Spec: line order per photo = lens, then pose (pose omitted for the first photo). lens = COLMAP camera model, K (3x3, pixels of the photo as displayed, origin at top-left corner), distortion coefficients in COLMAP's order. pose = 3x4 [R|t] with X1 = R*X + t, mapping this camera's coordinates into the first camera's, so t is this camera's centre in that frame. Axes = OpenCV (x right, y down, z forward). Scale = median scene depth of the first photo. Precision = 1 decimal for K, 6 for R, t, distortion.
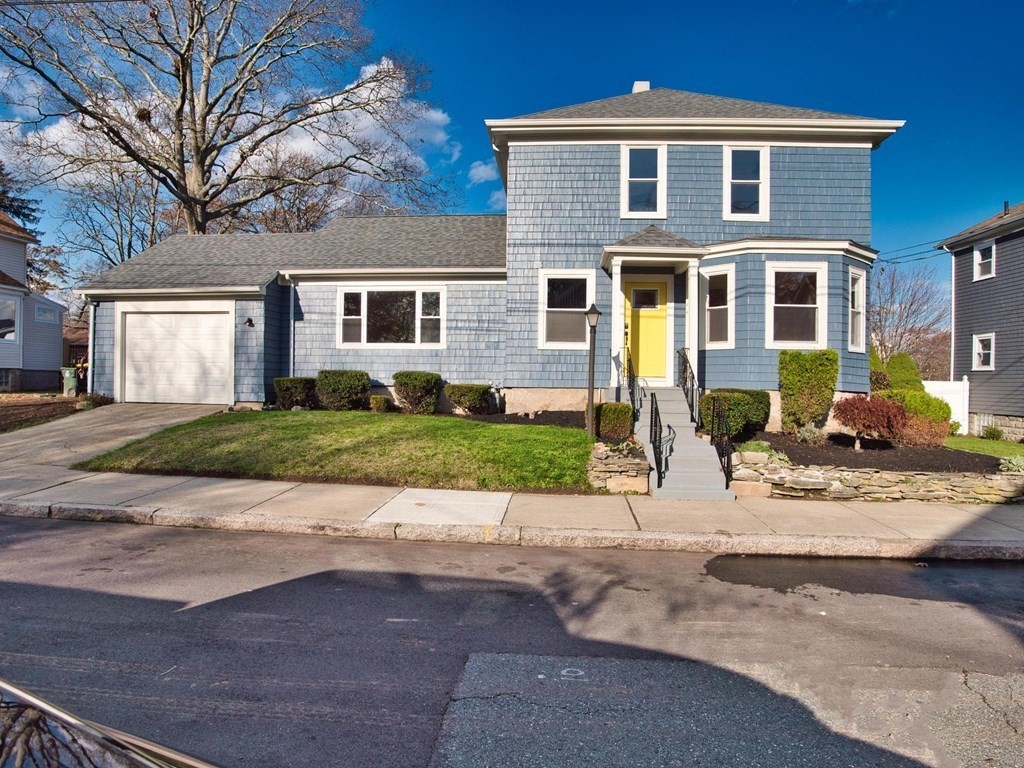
lens RADIAL K [[604.1, 0, 528.3], [0, 604.1, 388.3], [0, 0, 1]] dist [-0.073479, -0.000626]
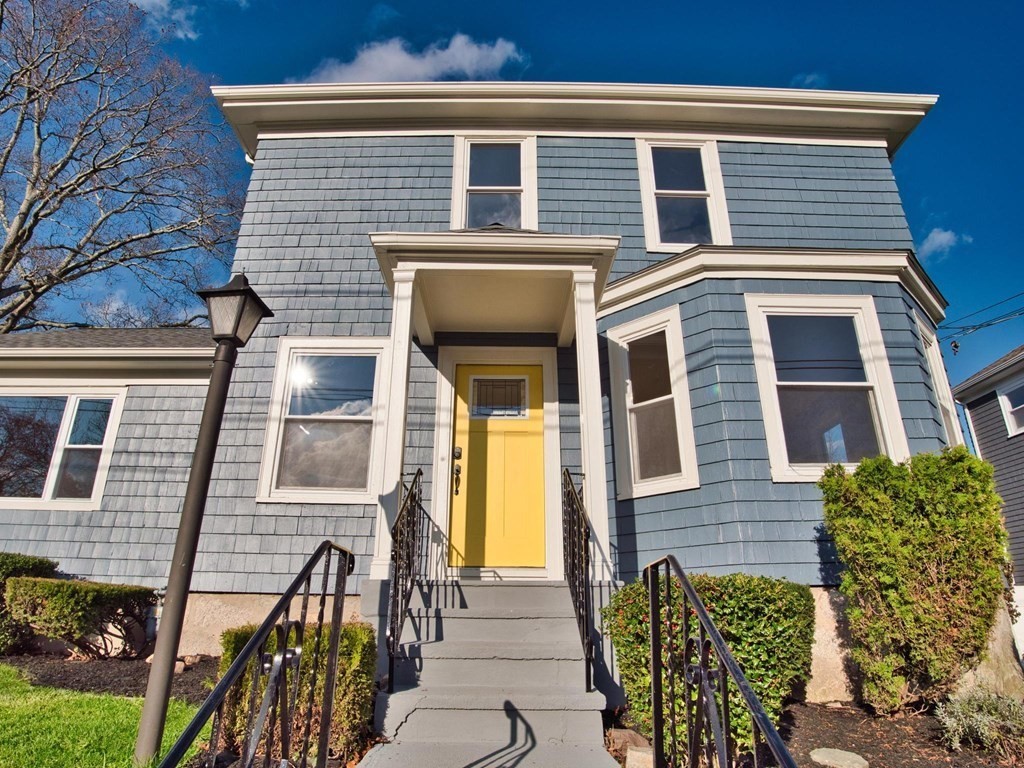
lens RADIAL K [[617.5, 0, 510.4], [0, 617.5, 383.0], [0, 0, 1]] dist [-0.102841, 0.040861]
pose [[0.997813, 0.012152, 0.064973, 0.173419], [0.012810, 0.928770, -0.370436, 0.020812], [-0.064847, 0.370458, 0.926583, 0.551893]]
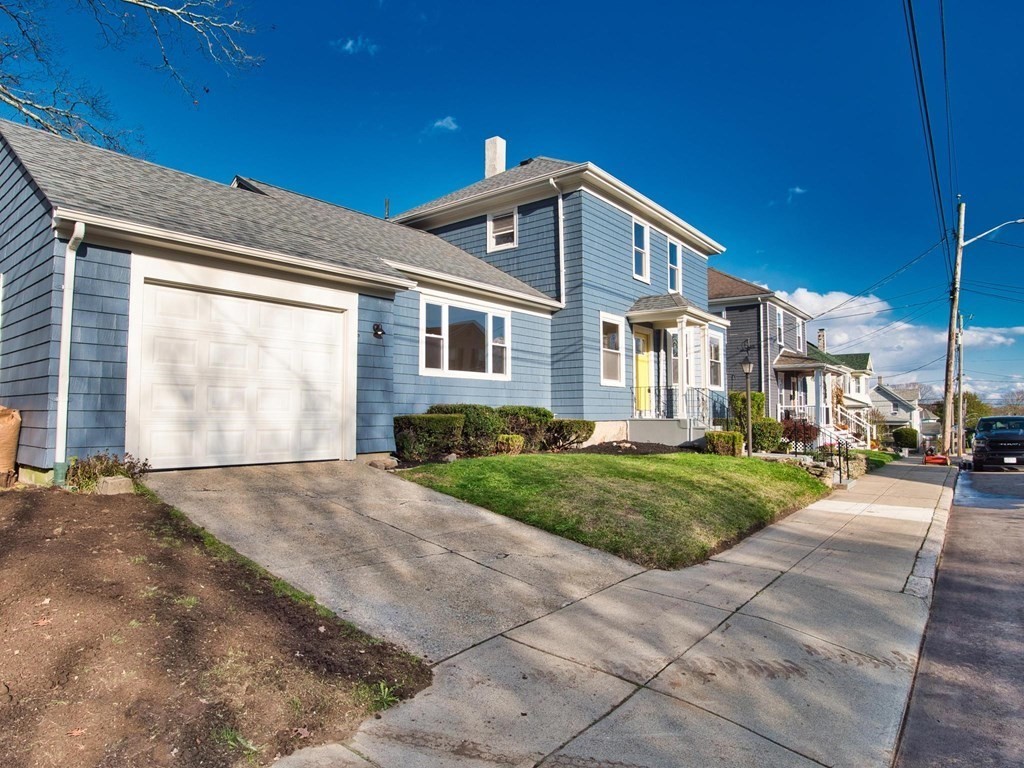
lens RADIAL K [[617.5, 0, 510.4], [0, 617.5, 383.0], [0, 0, 1]] dist [-0.102841, 0.040861]
pose [[0.574473, 0.031435, 0.817919, -0.984796], [0.017930, 0.998539, -0.050969, -0.015476], [-0.818327, 0.043946, 0.573071, 0.508486]]
